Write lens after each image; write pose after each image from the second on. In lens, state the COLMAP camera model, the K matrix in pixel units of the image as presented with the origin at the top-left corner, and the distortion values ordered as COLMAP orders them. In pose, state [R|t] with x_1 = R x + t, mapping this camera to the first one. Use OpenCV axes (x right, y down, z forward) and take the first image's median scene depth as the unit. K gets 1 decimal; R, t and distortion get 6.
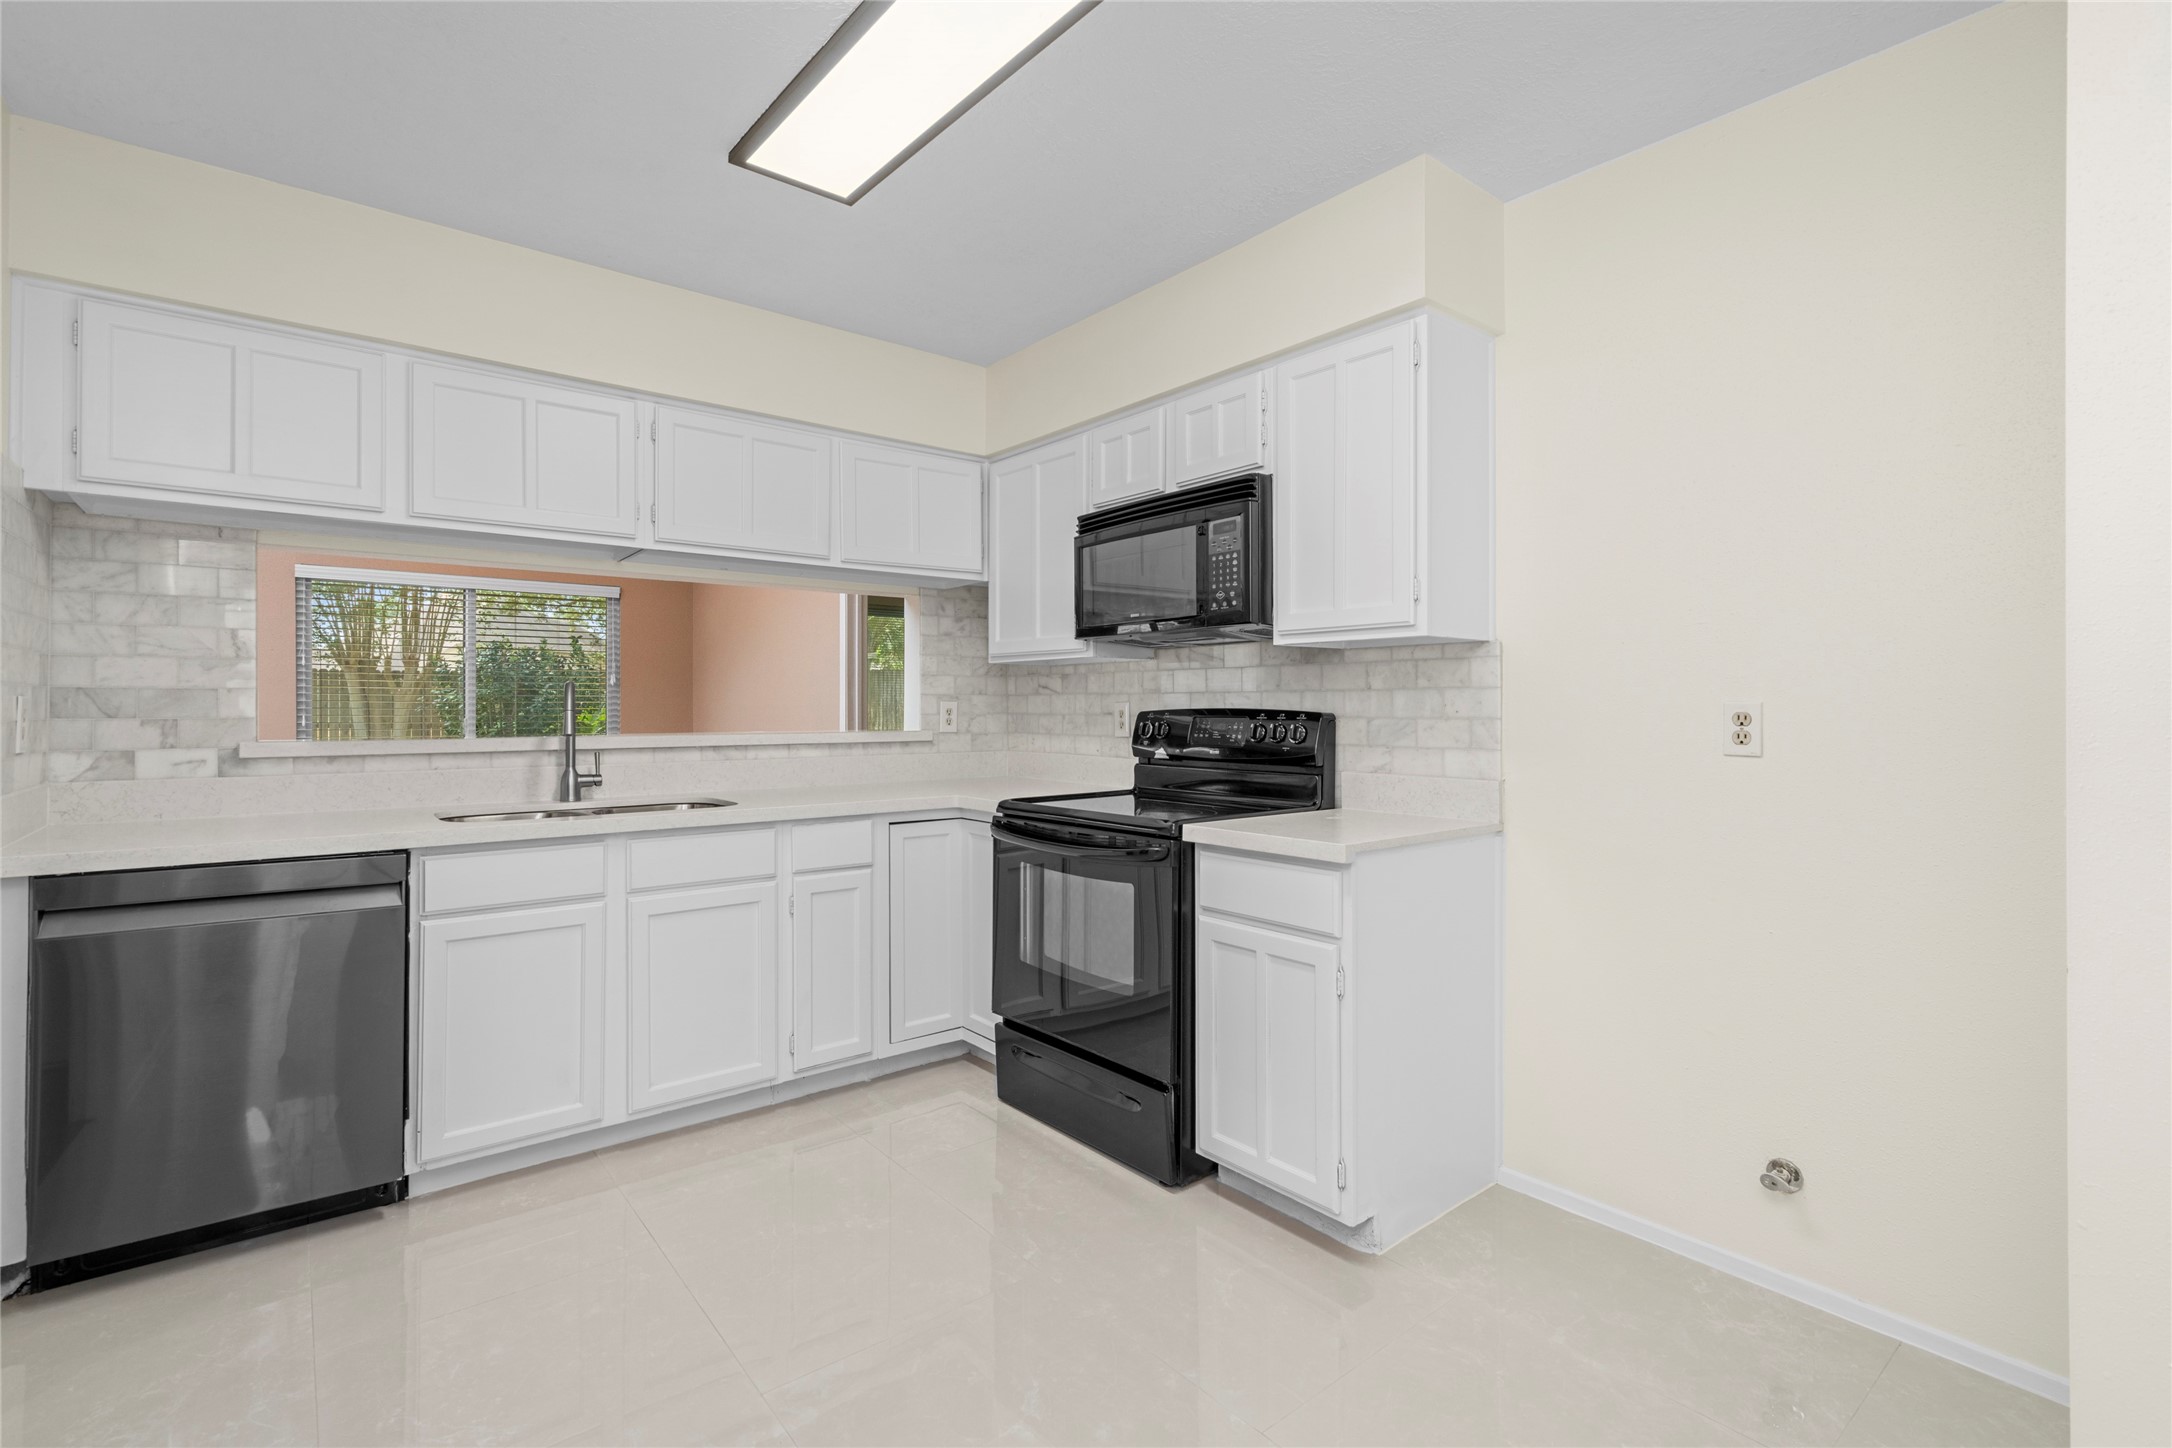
lens RADIAL K [[989.5, 0, 1063.4], [0, 989.5, 708.4], [0, 0, 1]] dist [-0.007179, 0.001169]
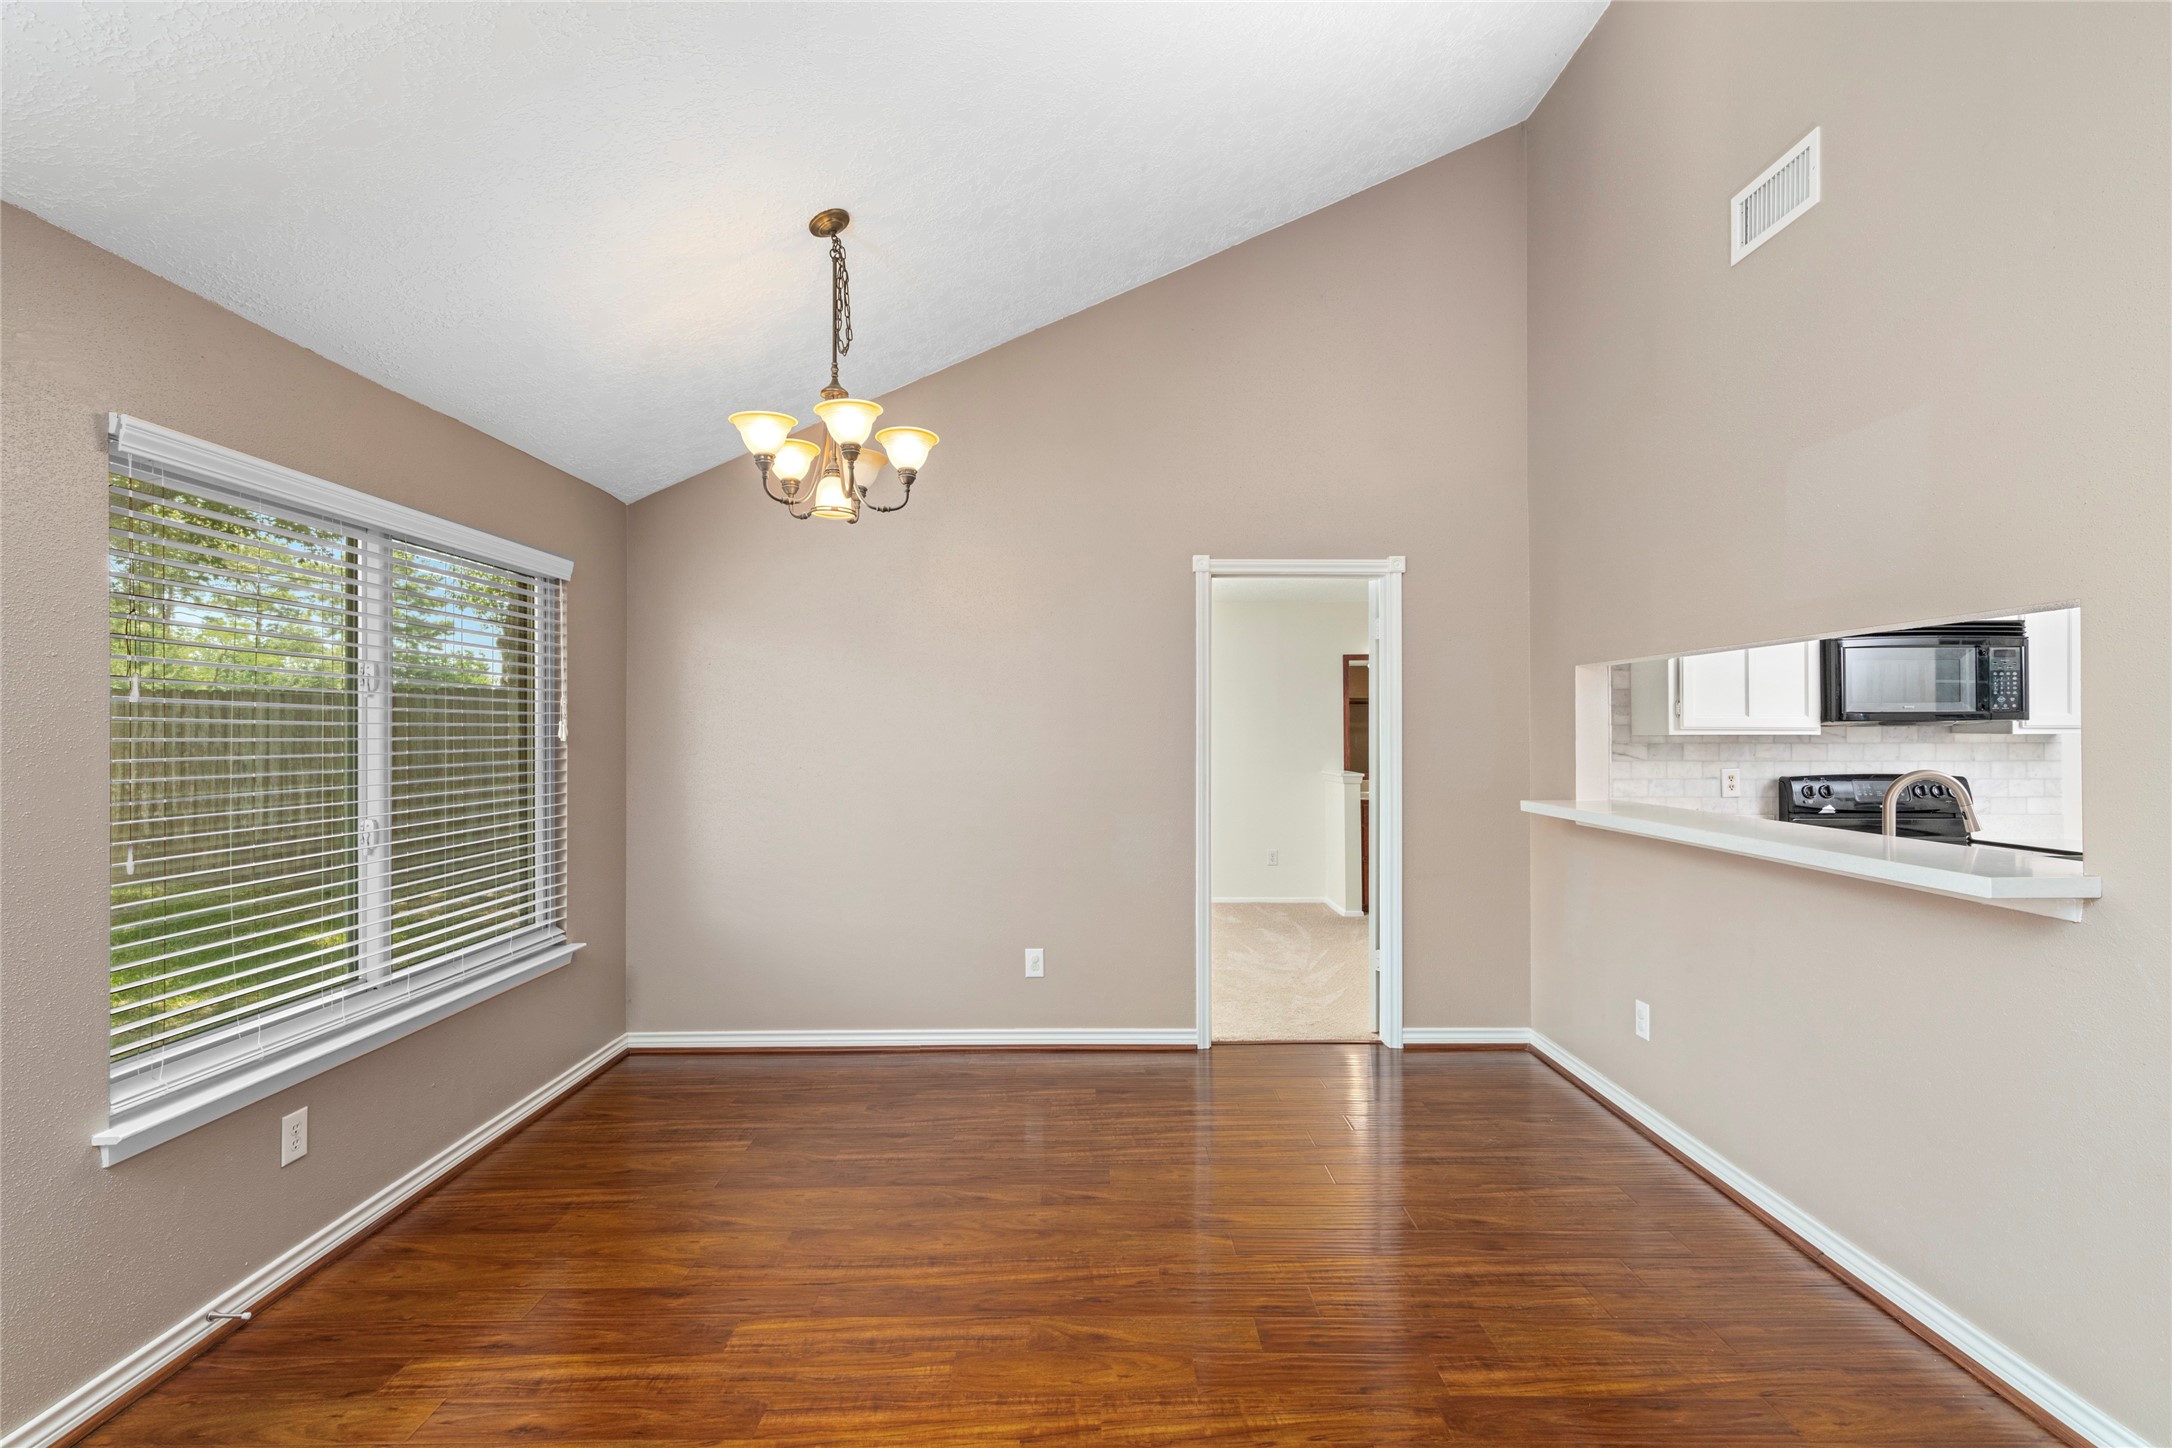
lens RADIAL K [[989.5, 0, 1084.4], [0, 989.5, 727.3], [0, 0, 1]] dist [-0.007179, 0.001169]
pose [[0.633734, 0.008467, 0.773505, -1.698933], [0.001927, 0.999920, -0.012524, -0.052965], [-0.773549, 0.009427, 0.633666, 1.044893]]
